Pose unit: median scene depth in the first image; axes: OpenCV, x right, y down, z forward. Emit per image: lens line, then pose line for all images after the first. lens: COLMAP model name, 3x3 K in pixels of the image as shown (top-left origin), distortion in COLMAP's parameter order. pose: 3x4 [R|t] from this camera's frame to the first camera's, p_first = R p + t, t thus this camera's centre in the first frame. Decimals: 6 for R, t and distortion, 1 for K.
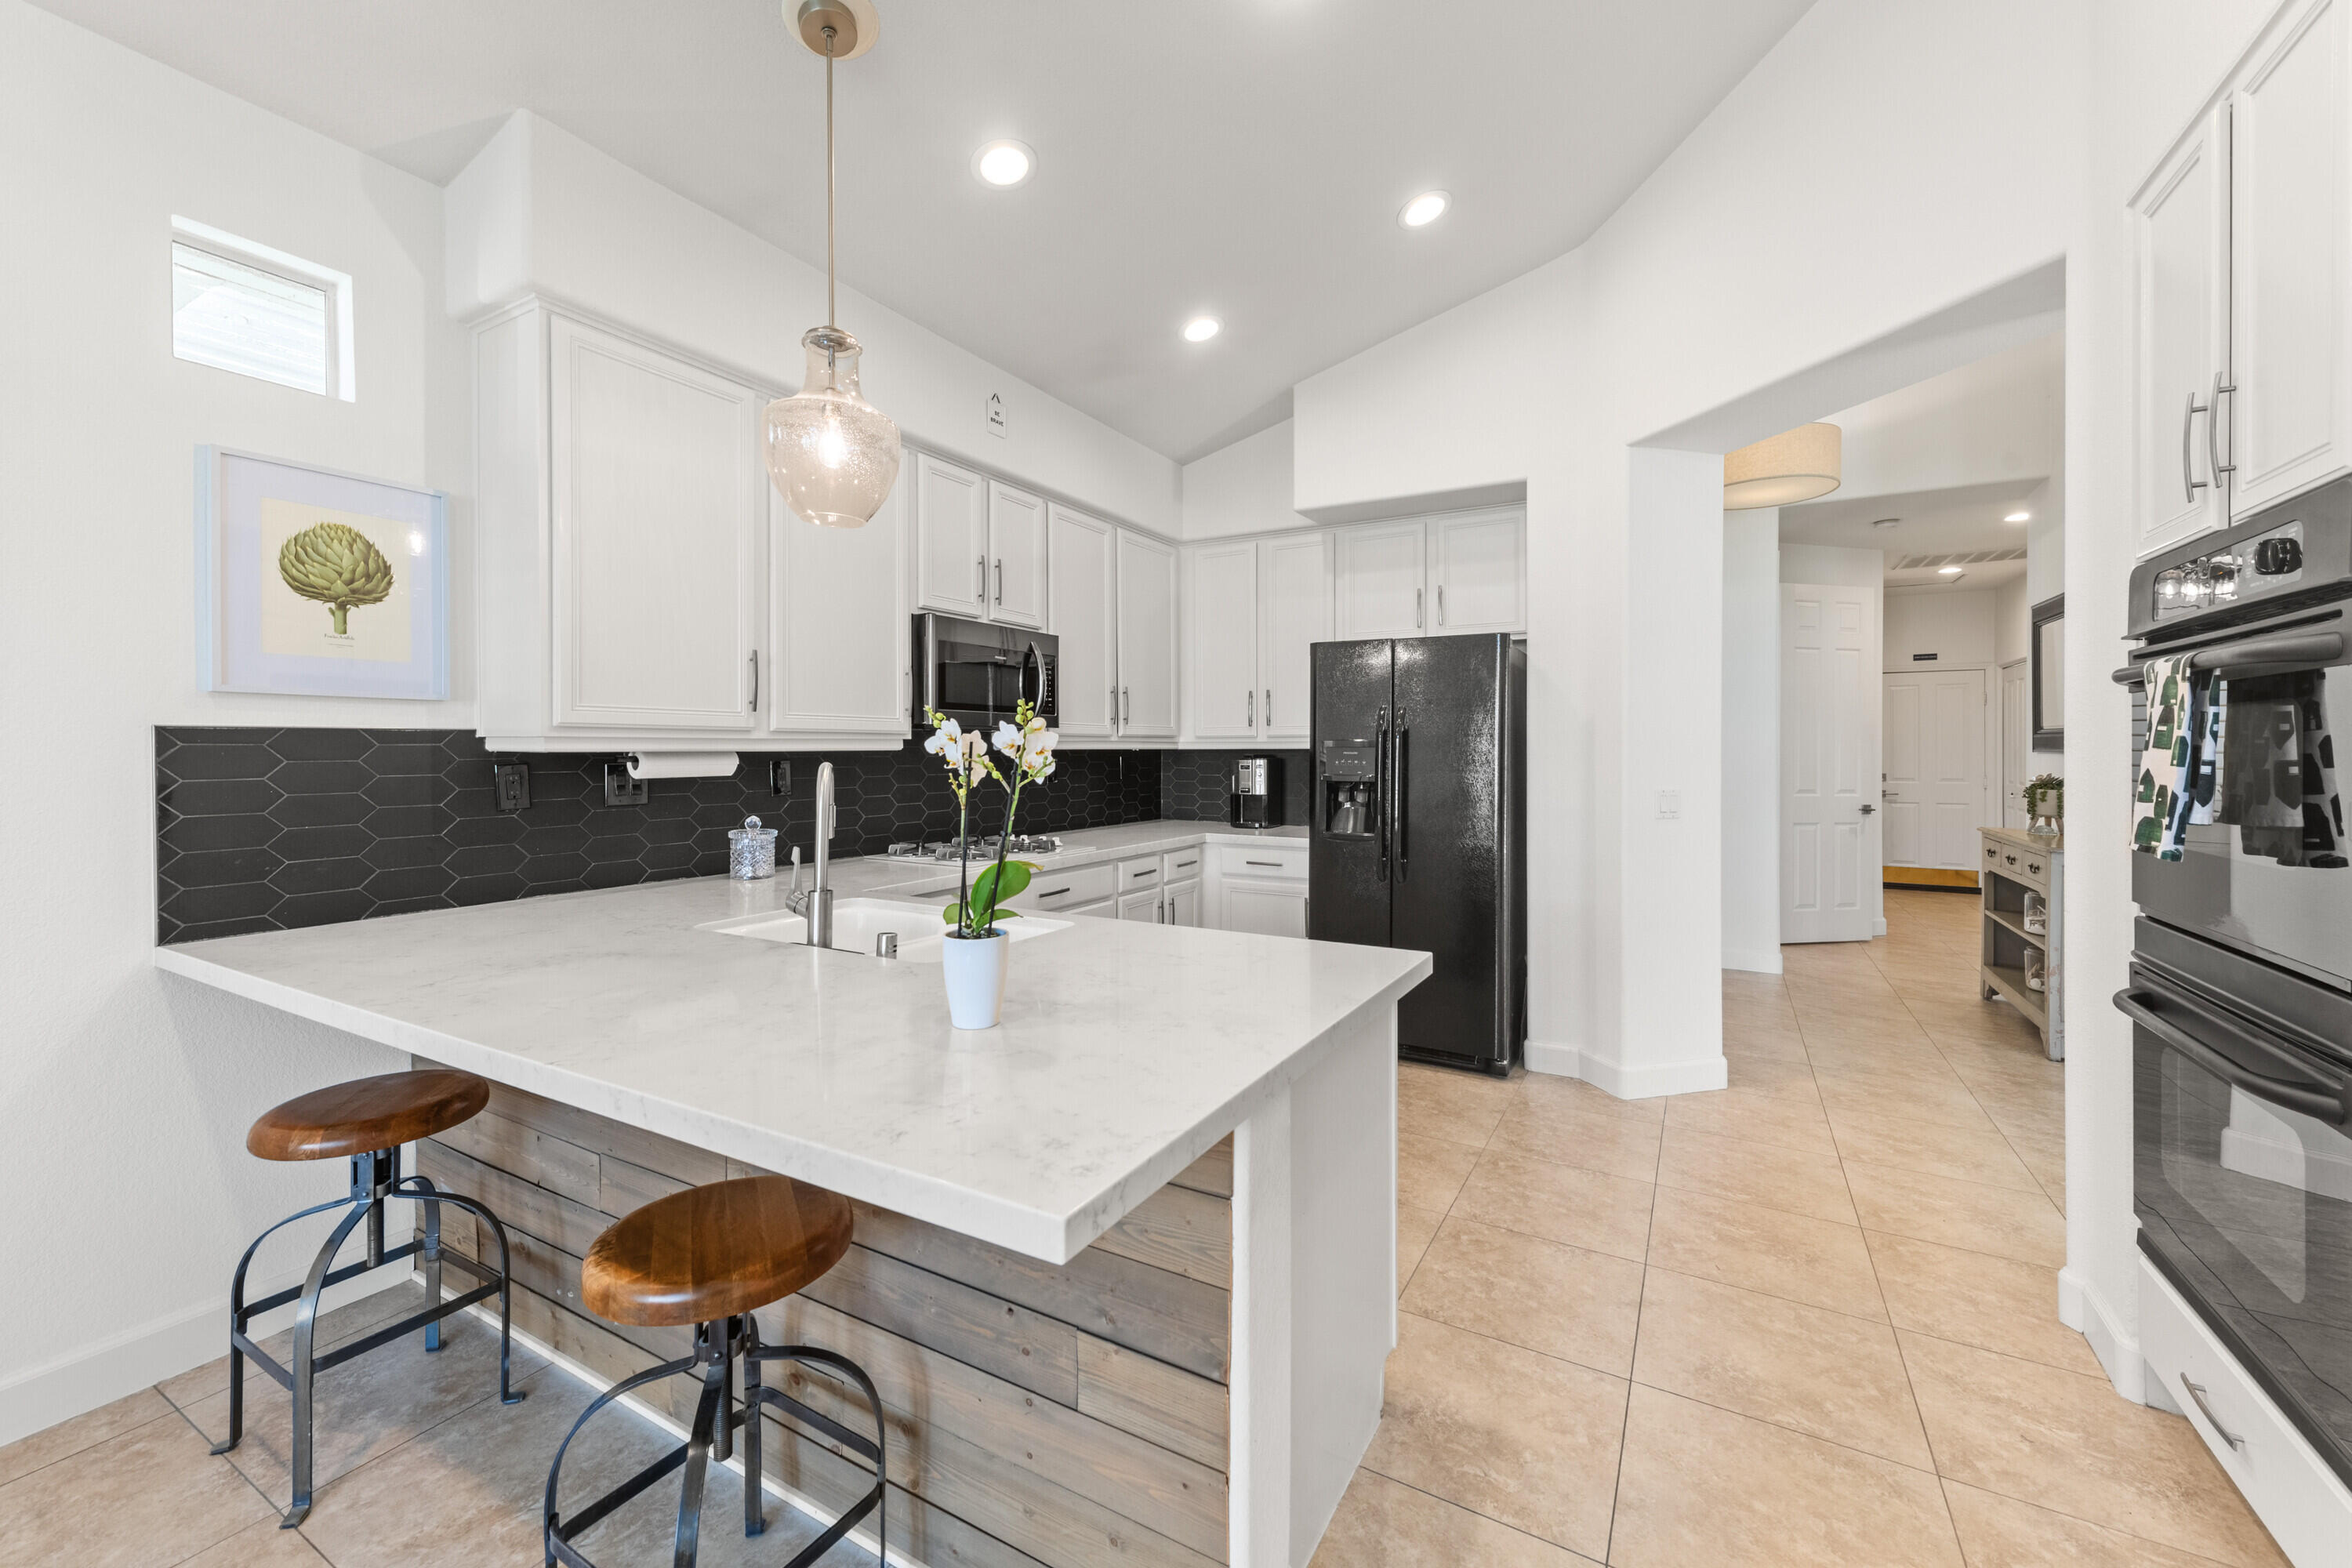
lens RADIAL K [[920.4, 0, 1186.1], [0, 920.4, 762.1], [0, 0, 1]] dist [0.017663, -0.004959]
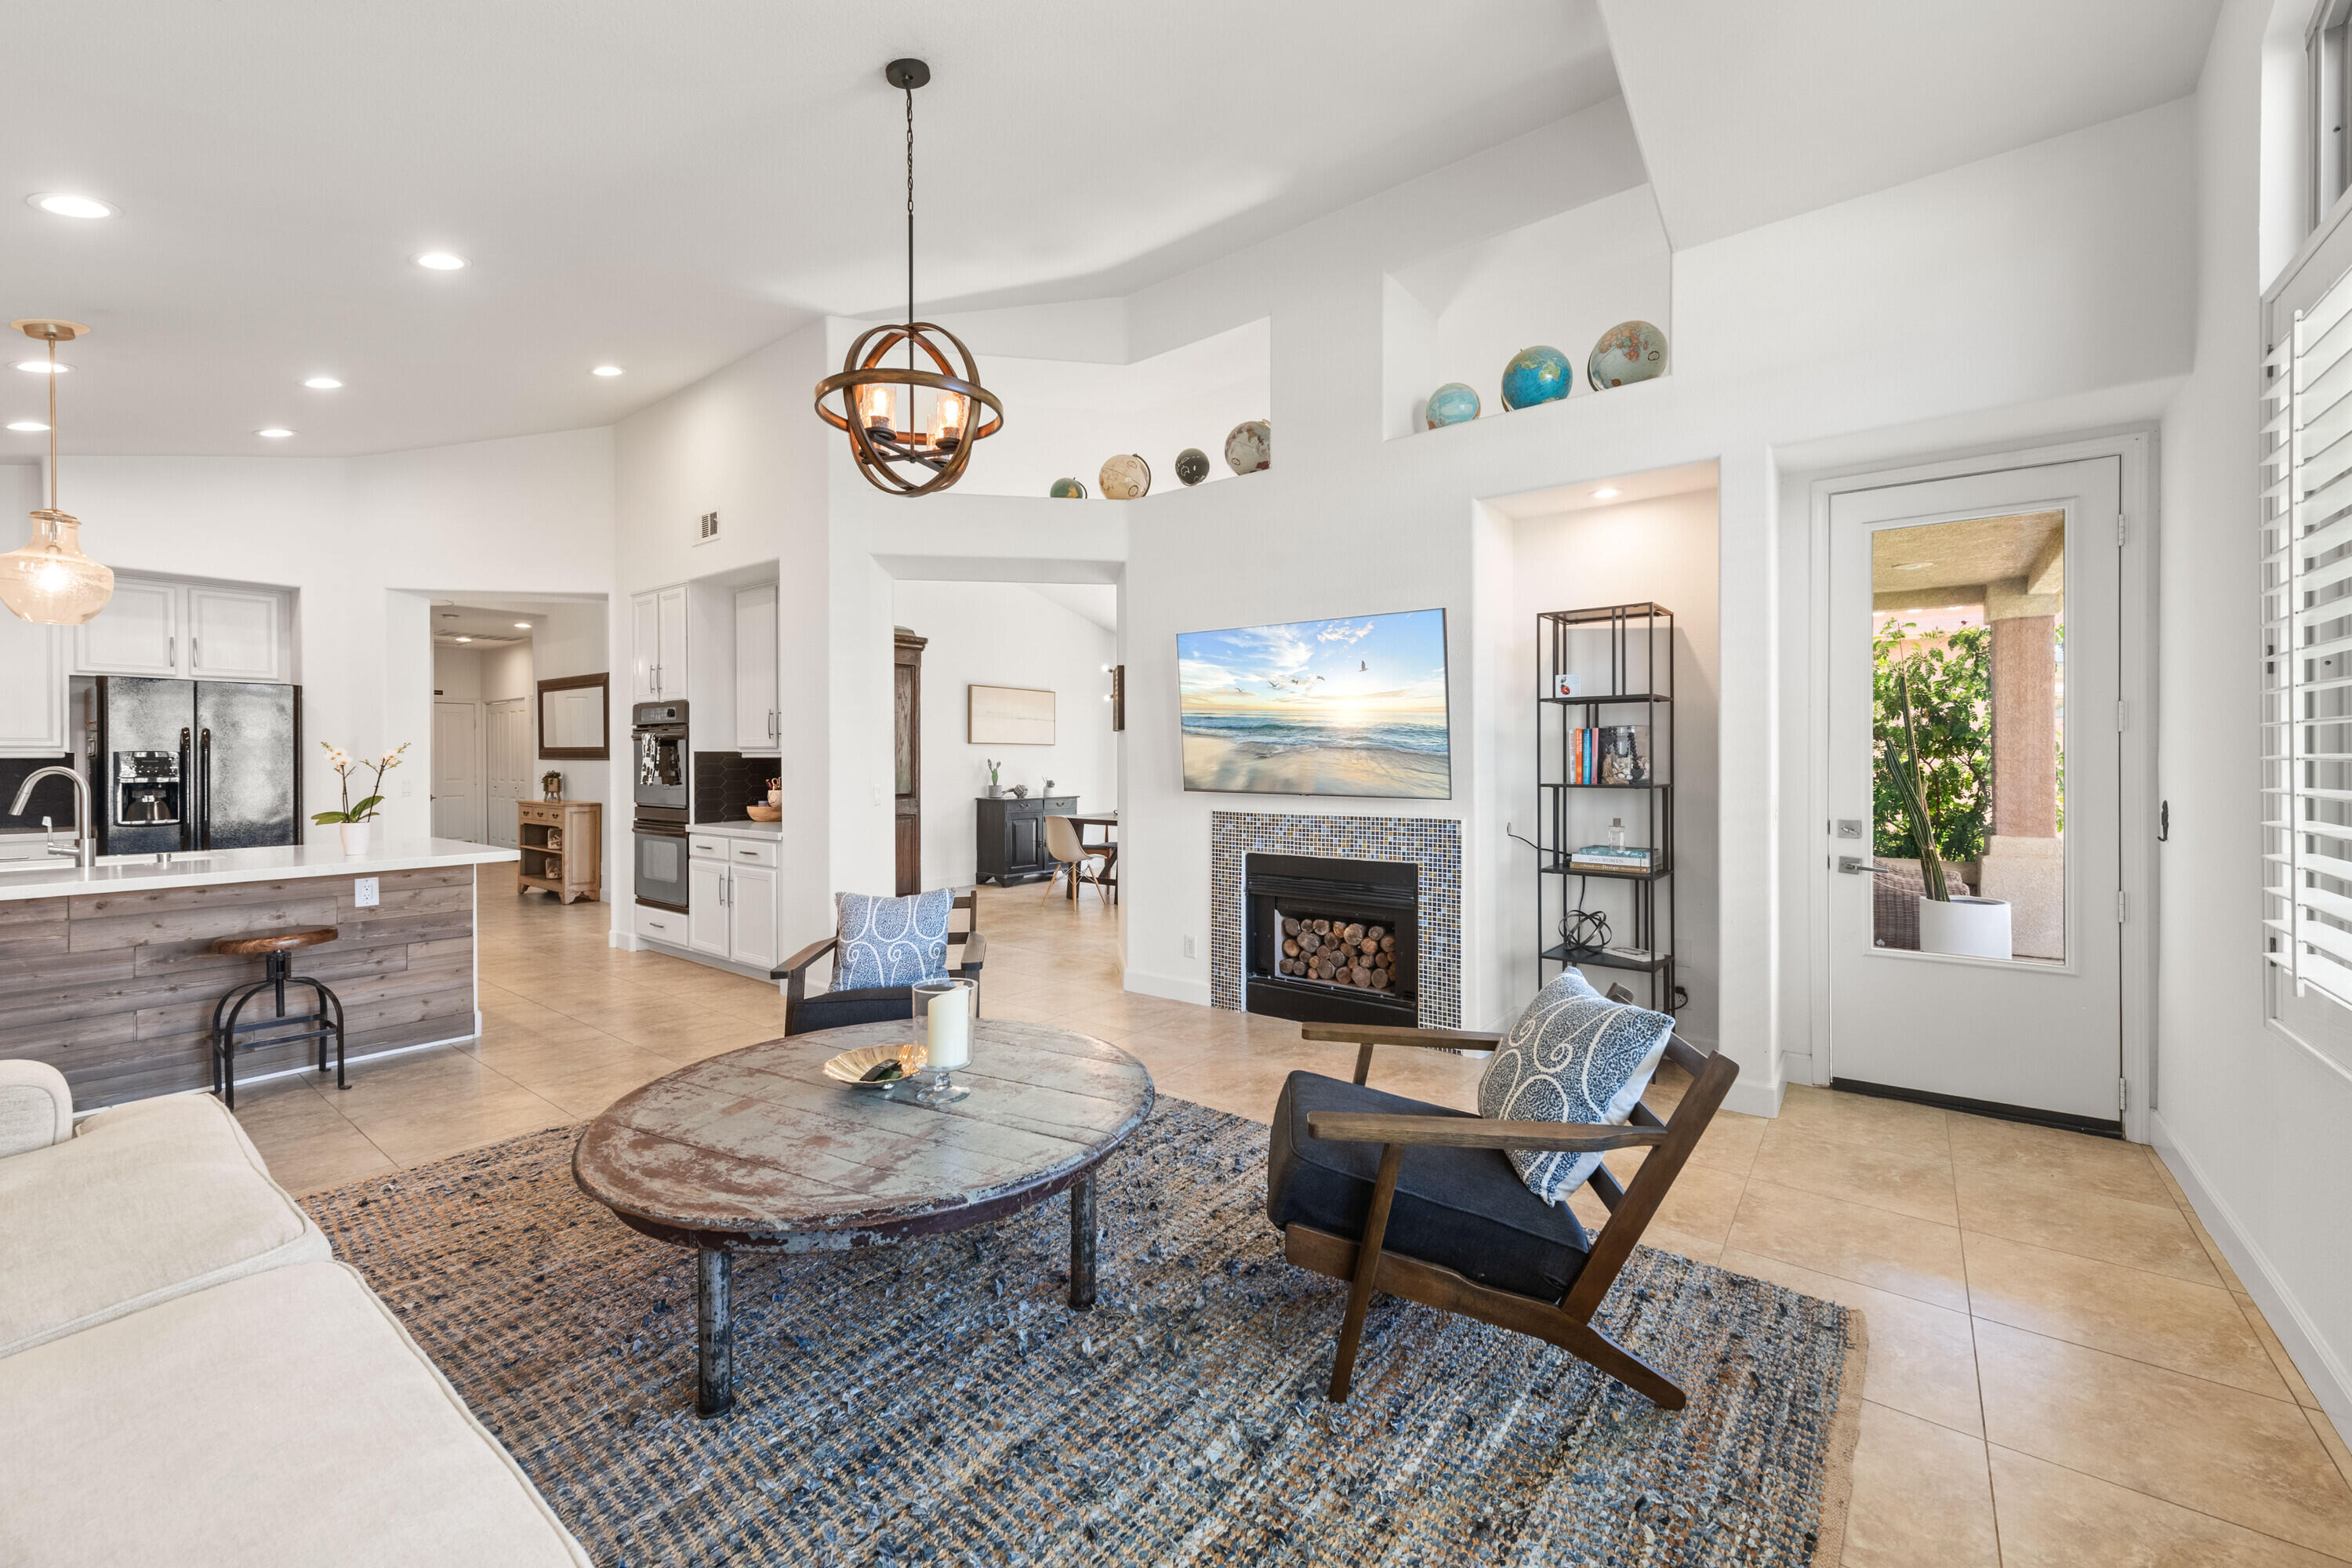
lens RADIAL K [[920.4, 0, 1186.1], [0, 920.4, 762.1], [0, 0, 1]] dist [0.017663, -0.004959]
pose [[0.134023, -0.004110, 0.990970, -1.112711], [0.013550, 0.999906, 0.002314, 0.012393], [-0.990886, 0.013117, 0.134066, -0.781260]]
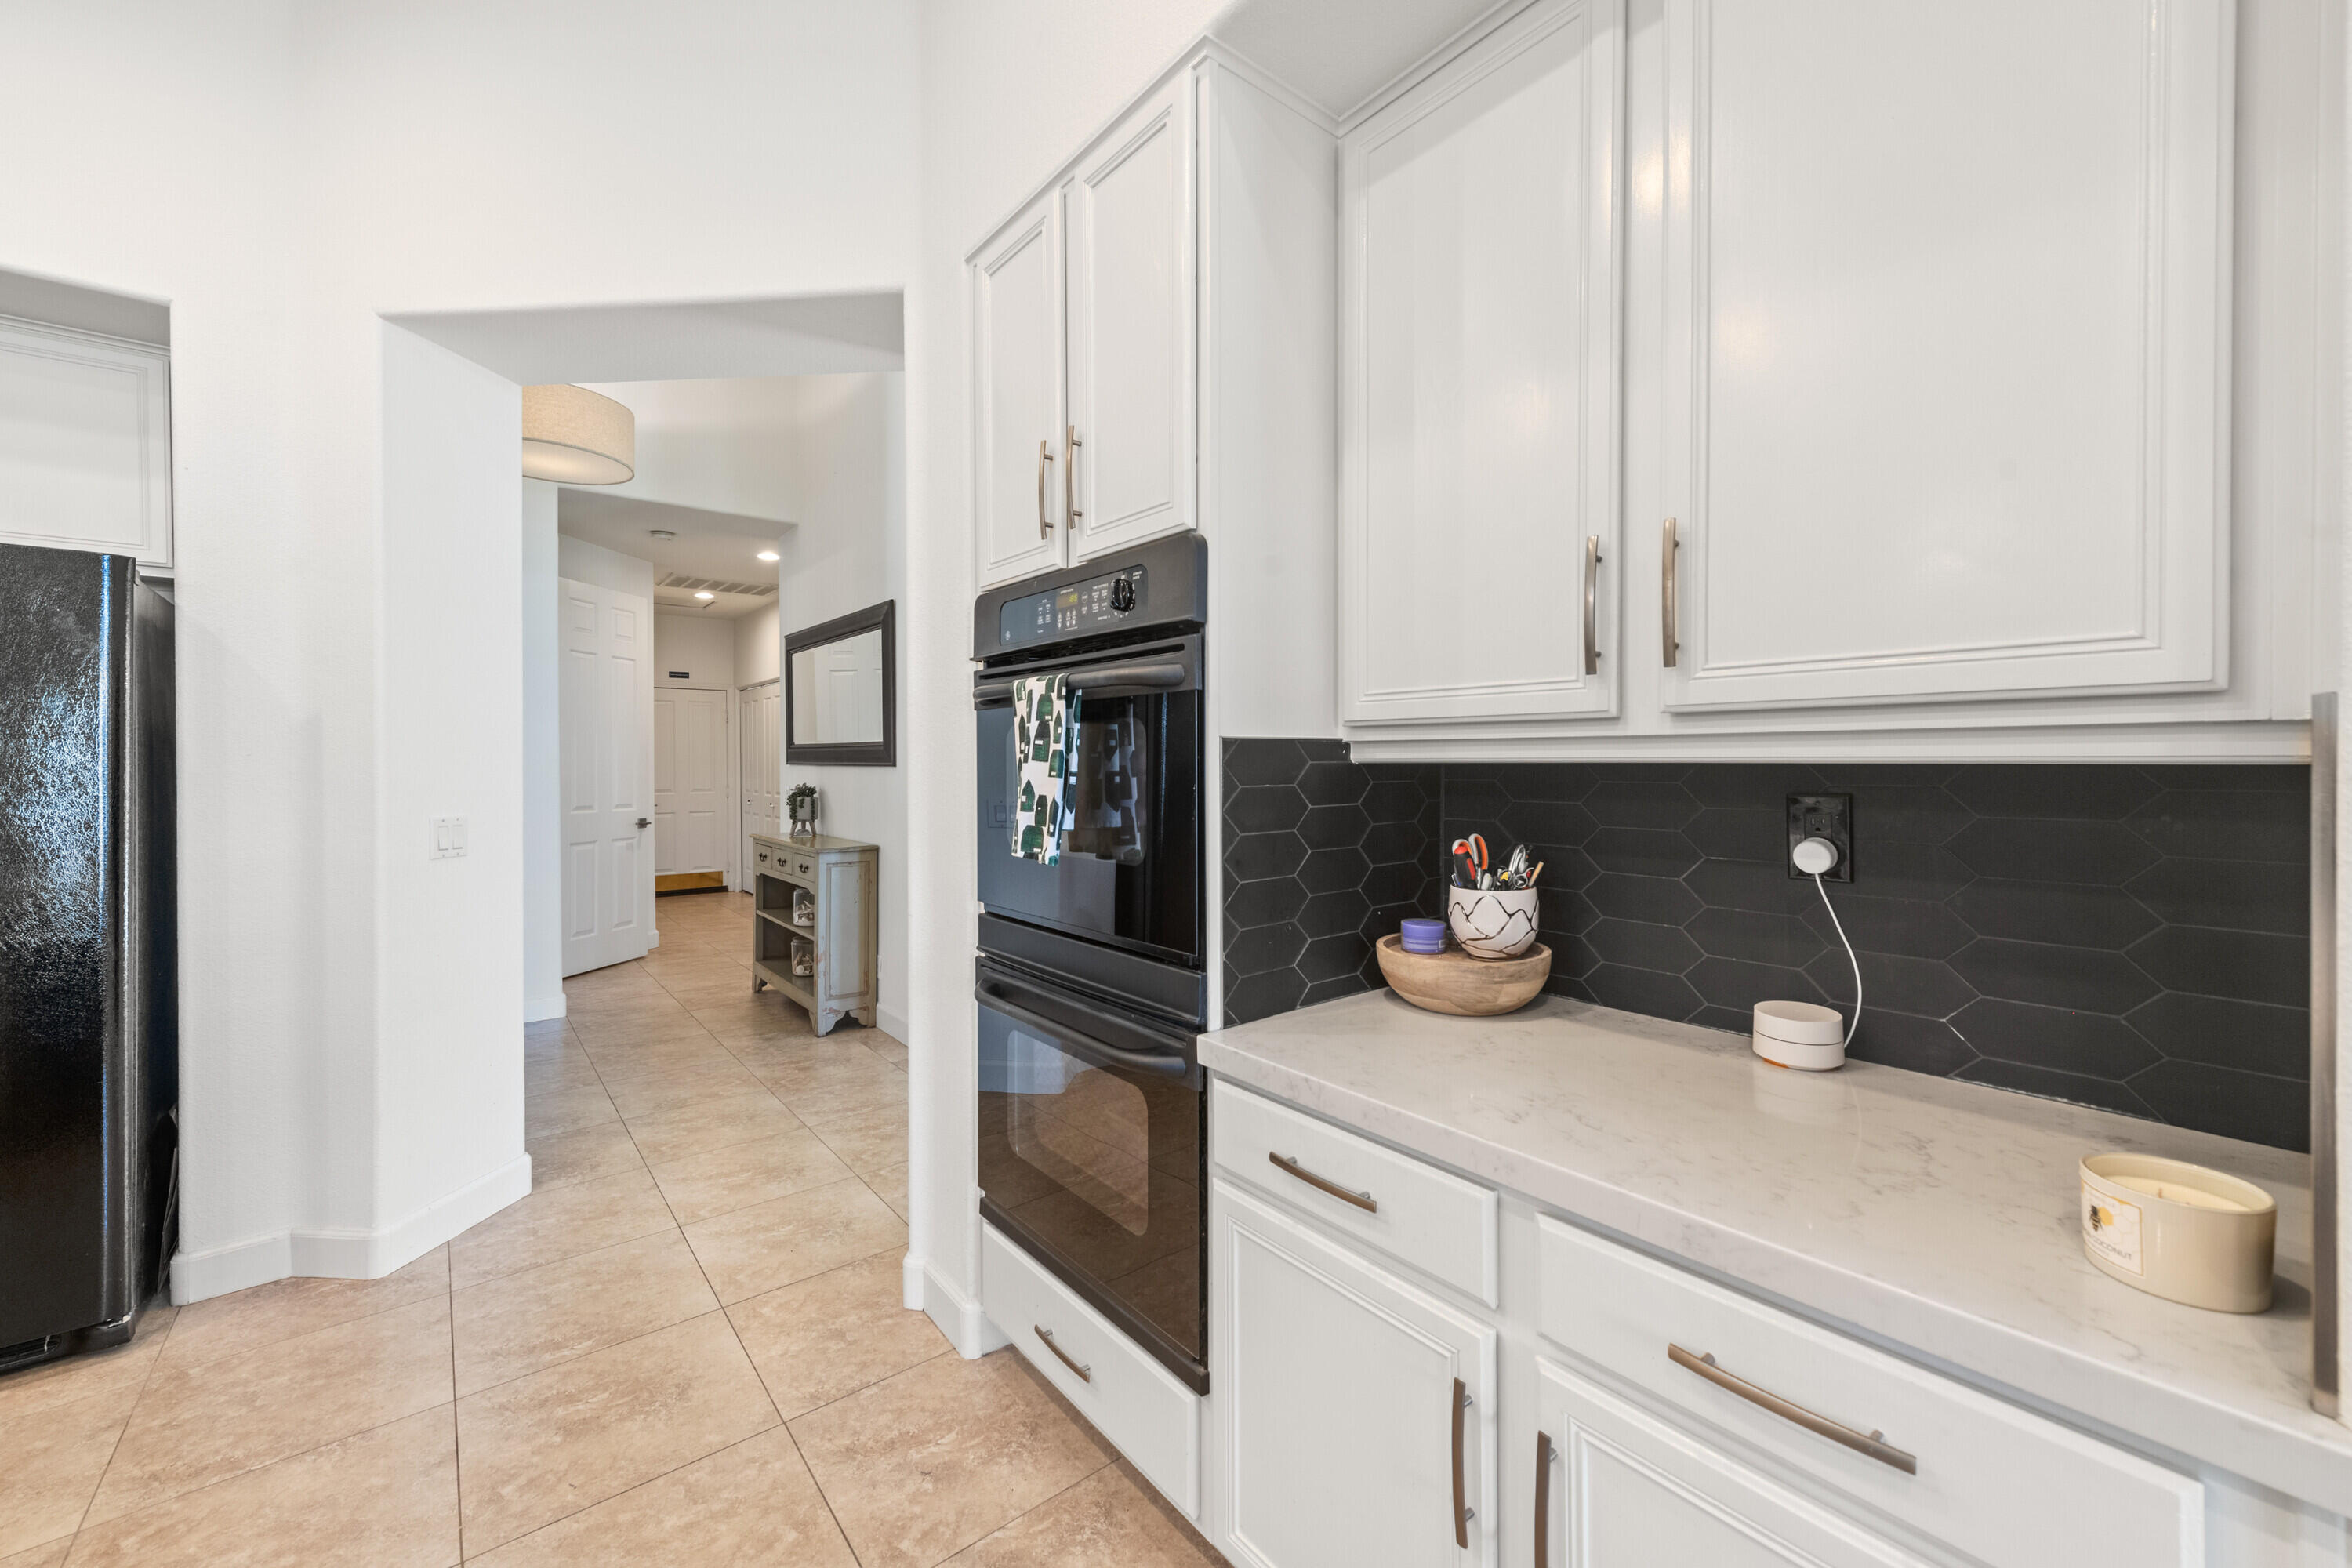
lens RADIAL K [[920.4, 0, 1186.1], [0, 920.4, 762.1], [0, 0, 1]] dist [0.017663, -0.004959]
pose [[0.361307, -0.000778, 0.932447, 0.052595], [0.013314, 0.999902, -0.004324, -0.002881], [-0.932352, 0.013977, 0.361282, 0.206972]]
